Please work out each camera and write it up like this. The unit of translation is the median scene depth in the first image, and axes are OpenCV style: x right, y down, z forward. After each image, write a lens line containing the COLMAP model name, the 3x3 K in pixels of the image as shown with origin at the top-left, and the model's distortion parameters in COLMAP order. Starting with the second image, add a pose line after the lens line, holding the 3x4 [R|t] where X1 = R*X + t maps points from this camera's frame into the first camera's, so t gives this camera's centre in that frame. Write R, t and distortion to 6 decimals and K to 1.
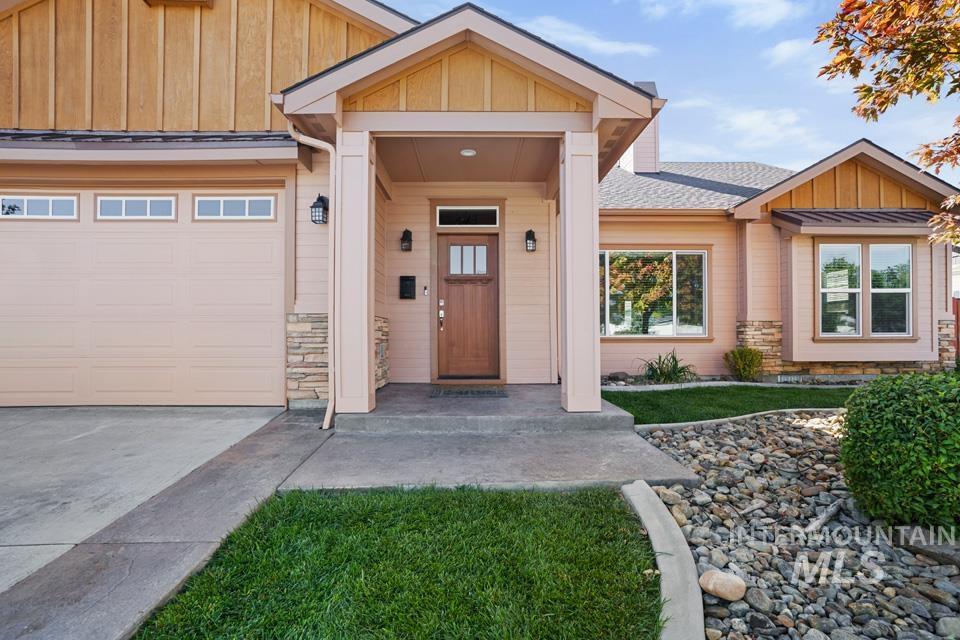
lens RADIAL K [[473.2, 0, 479.8], [0, 473.2, 343.2], [0, 0, 1]] dist [-0.033437, -0.000090]
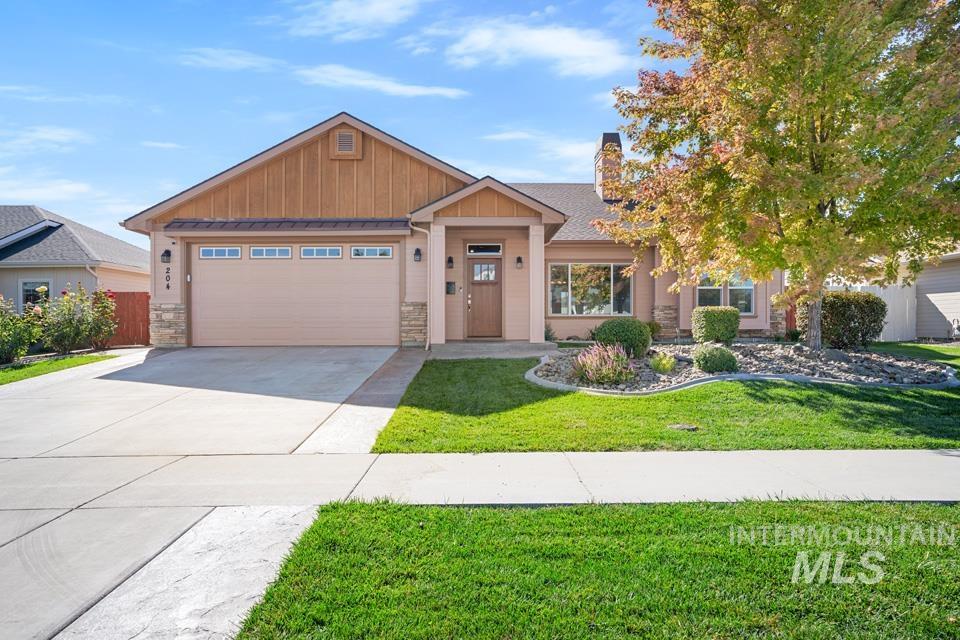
lens RADIAL K [[557.0, 0, 480.0], [0, 557.0, 320.0], [0, 0, 1]] dist [-0.003719, -0.000715]
pose [[0.999997, -0.000898, -0.002440, -0.037110], [0.000866, 0.999914, -0.013079, 0.032982], [0.002451, 0.013077, 0.999911, -1.119310]]
